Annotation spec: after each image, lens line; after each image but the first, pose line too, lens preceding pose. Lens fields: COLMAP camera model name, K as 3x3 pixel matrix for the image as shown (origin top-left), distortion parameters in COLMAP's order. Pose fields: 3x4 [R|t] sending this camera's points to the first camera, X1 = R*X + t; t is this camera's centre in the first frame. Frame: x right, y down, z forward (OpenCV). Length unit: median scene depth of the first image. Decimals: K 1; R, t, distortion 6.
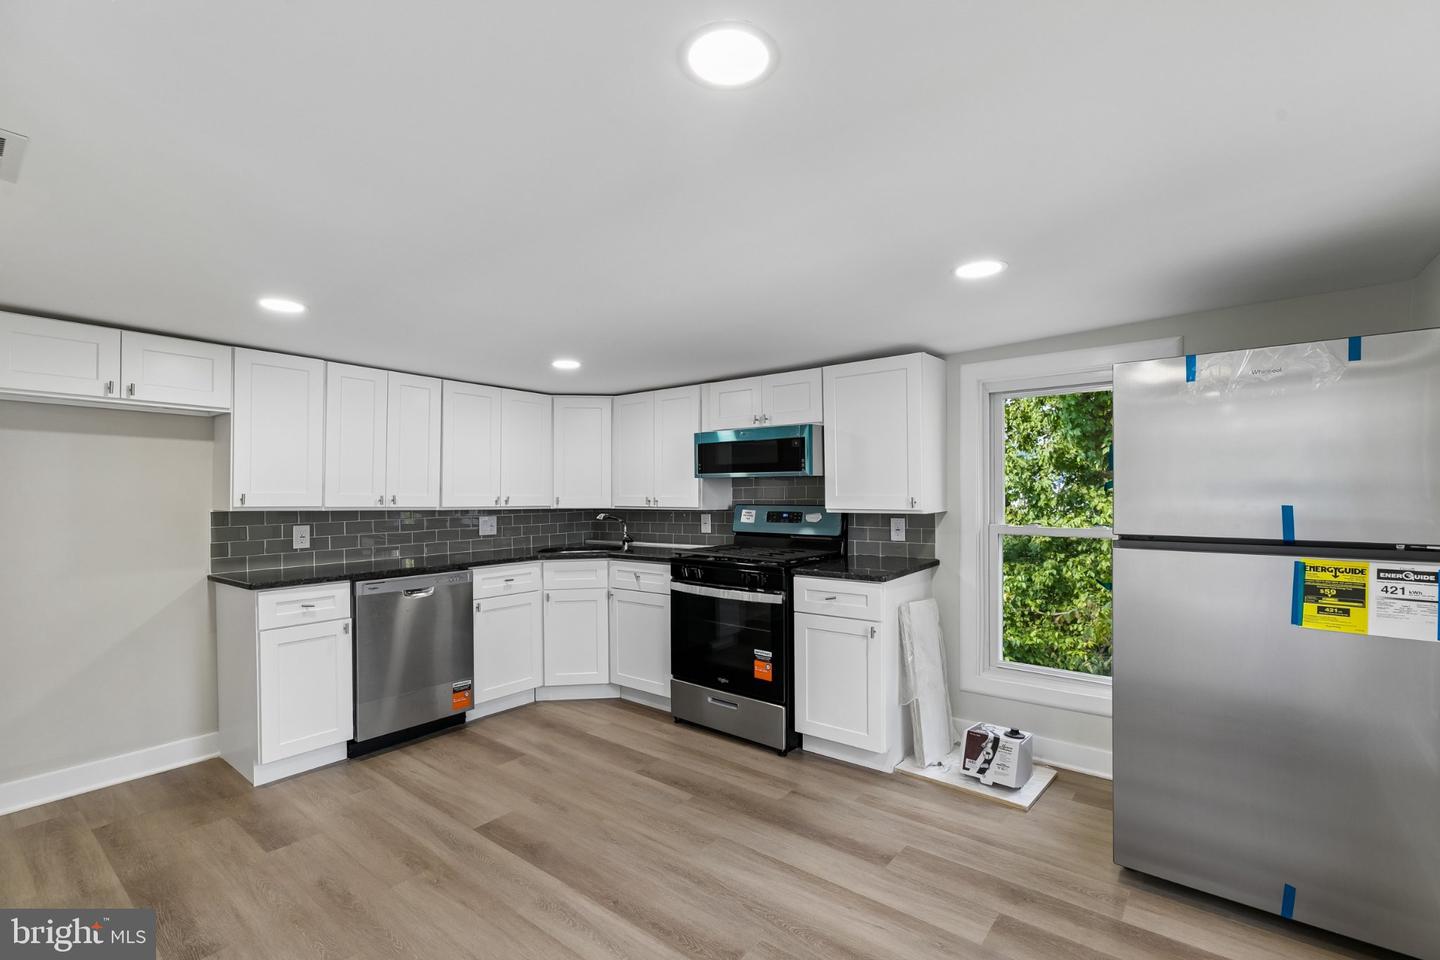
lens RADIAL K [[639.9, 0, 721.2], [0, 639.9, 491.8], [0, 0, 1]] dist [0.002682, -0.000160]
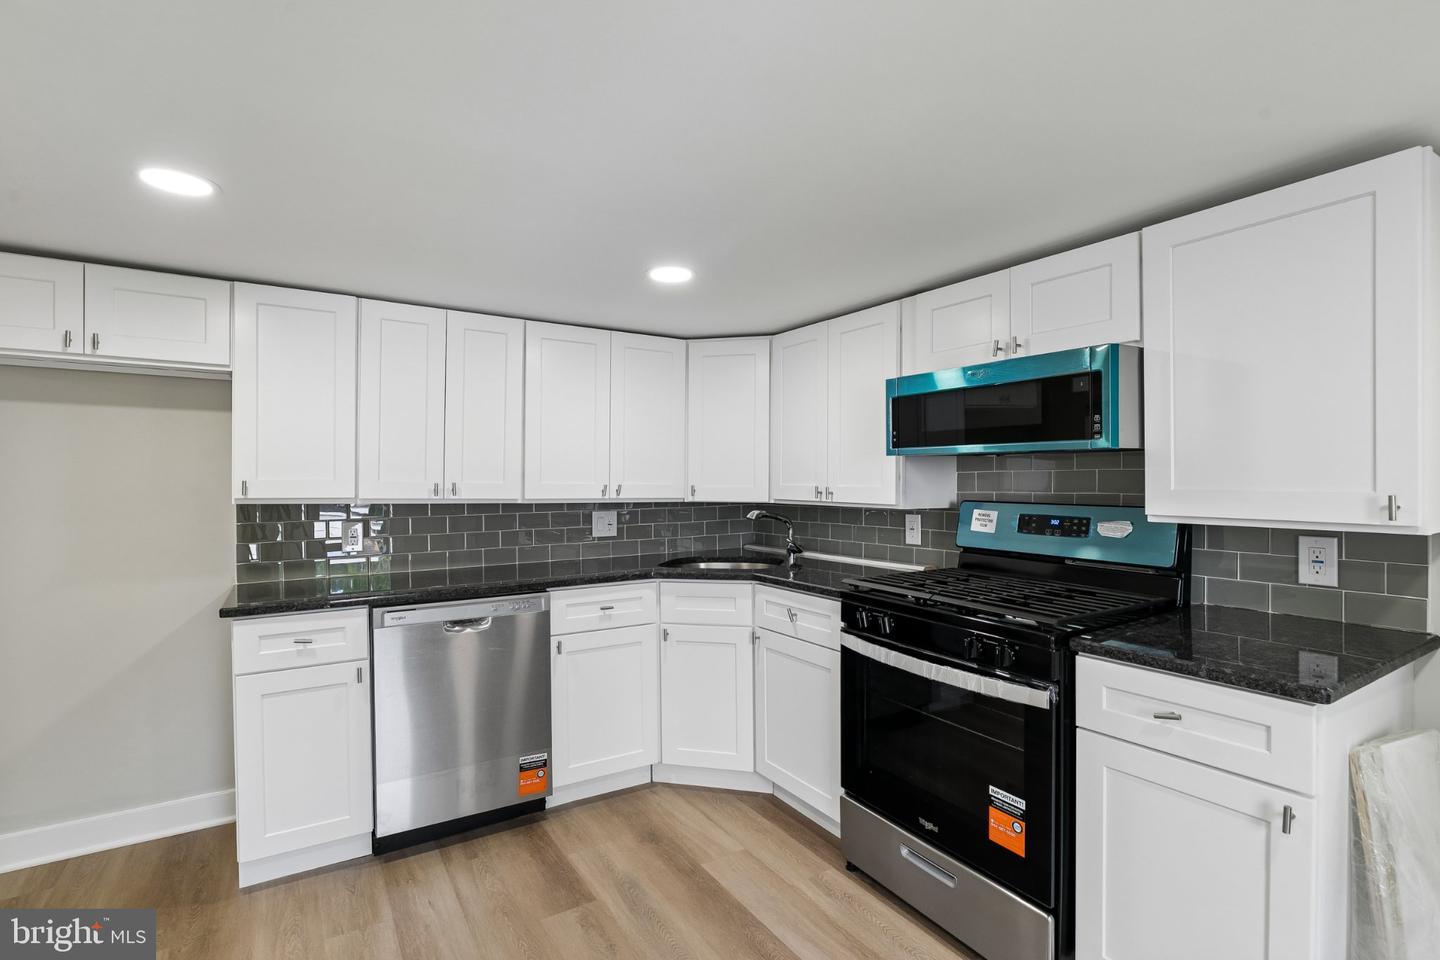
lens RADIAL K [[692.2, 0, 720.4], [0, 692.2, 484.8], [0, 0, 1]] dist [-0.004077, -0.000539]
pose [[0.942502, 0.006149, -0.334143, 0.030179], [-0.001631, 0.999903, 0.013799, -0.003591], [0.334196, -0.012460, 0.942421, 0.377307]]
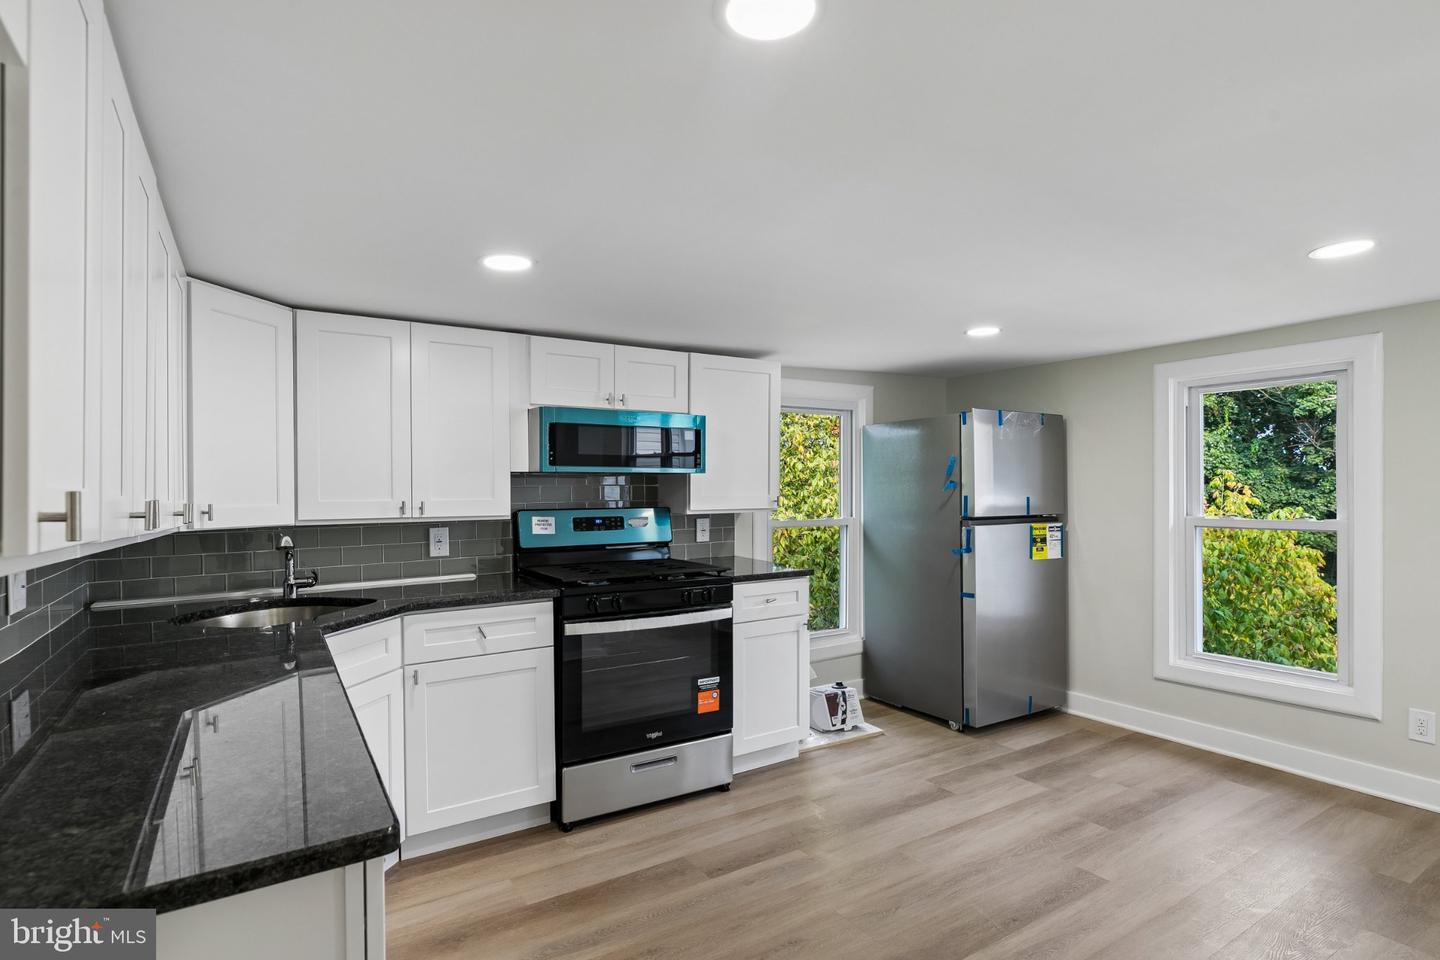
lens RADIAL K [[724.2, 0, 717.8], [0, 724.2, 489.2], [0, 0, 1]] dist [-0.000732, -0.000267]
pose [[0.331047, 0.004941, 0.943601, -0.776471], [0.006223, 0.999953, -0.007419, 0.004648], [-0.943594, 0.008328, 0.331001, 0.617921]]
